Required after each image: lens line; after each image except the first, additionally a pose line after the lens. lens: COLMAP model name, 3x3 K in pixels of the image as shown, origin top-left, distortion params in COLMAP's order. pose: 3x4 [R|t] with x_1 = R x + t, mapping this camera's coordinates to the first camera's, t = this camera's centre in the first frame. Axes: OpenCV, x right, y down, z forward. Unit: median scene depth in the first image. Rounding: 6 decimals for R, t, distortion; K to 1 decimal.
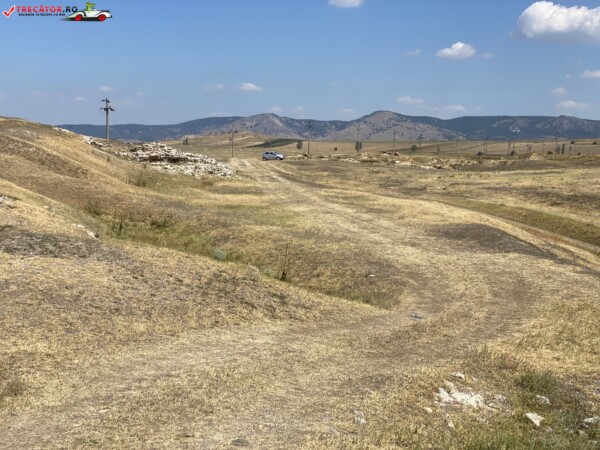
lens RADIAL K [[895.7, 0, 292.2], [0, 895.7, 222.2], [0, 0, 1]] dist [0.110404, -0.010832]
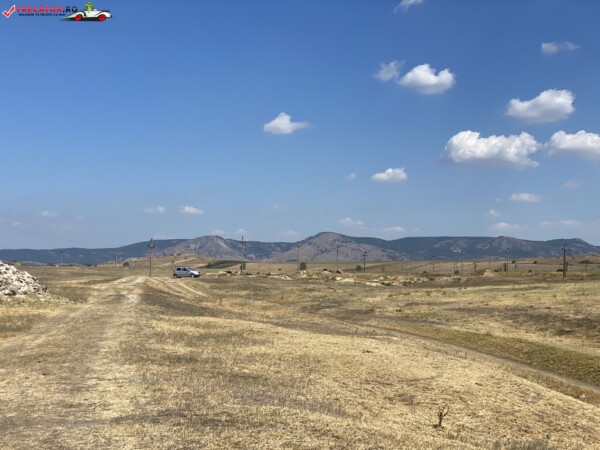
lens RADIAL K [[895.7, 0, 292.2], [0, 895.7, 222.2], [0, 0, 1]] dist [0.110404, -0.010832]
pose [[0.998111, -0.008903, 0.060786, 0.019877], [0.017044, 0.990732, -0.134758, -0.005912], [-0.059023, 0.135540, 0.989012, 0.138708]]
